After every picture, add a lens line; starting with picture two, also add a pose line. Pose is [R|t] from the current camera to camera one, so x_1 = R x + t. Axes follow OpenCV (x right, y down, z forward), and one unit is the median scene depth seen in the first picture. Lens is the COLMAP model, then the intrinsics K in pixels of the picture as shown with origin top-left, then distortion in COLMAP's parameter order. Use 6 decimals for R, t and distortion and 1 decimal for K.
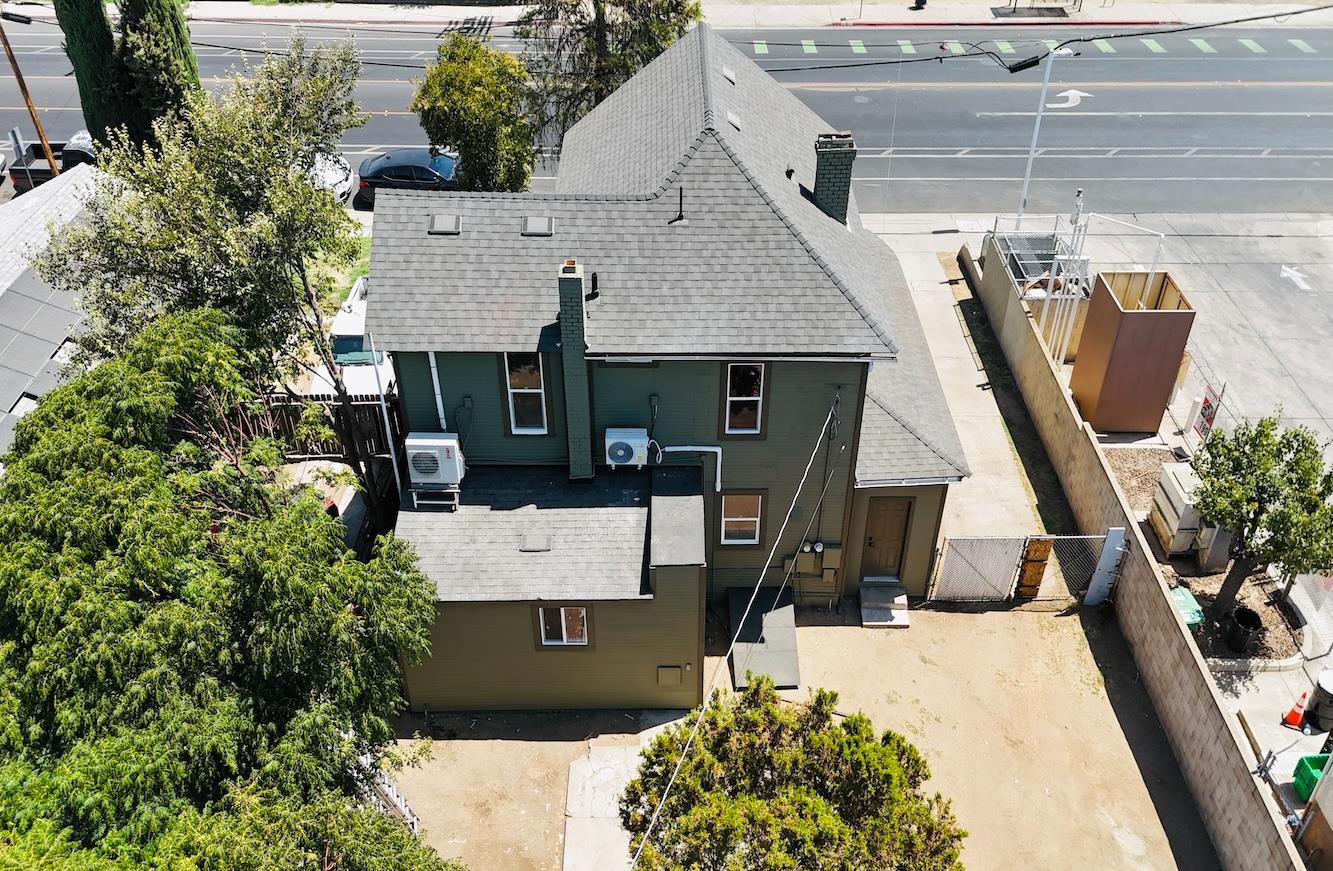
lens RADIAL K [[1038.1, 0, 667.3], [0, 1038.1, 486.5], [0, 0, 1]] dist [0.027674, -0.004512]
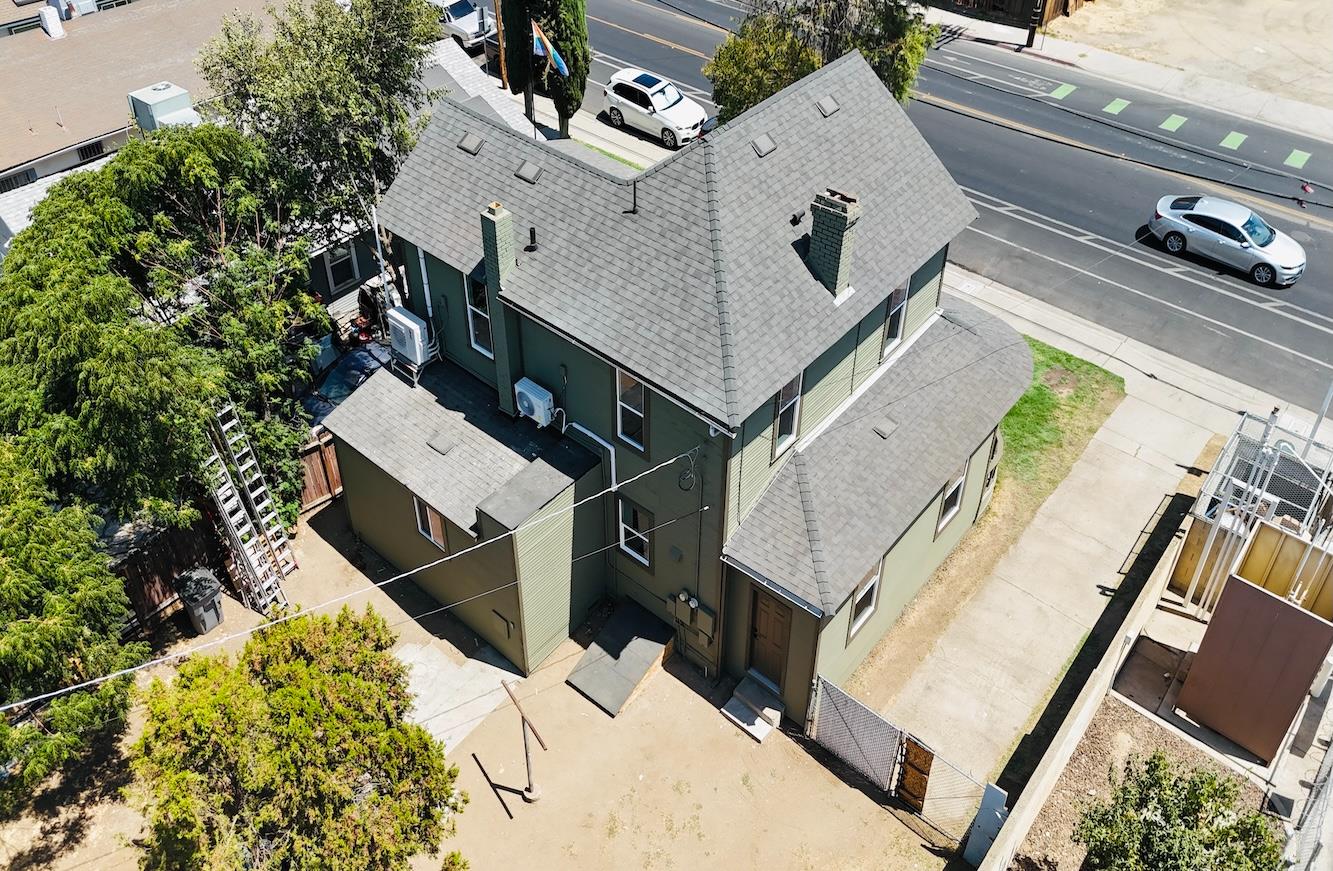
lens RADIAL K [[1038.1, 0, 667.3], [0, 1038.1, 486.5], [0, 0, 1]] dist [0.027674, -0.004512]
pose [[0.715908, 0.471440, -0.514996, 0.564088], [-0.470387, 0.870761, 0.143219, -0.157230], [0.515958, 0.139716, 0.845143, 0.179232]]
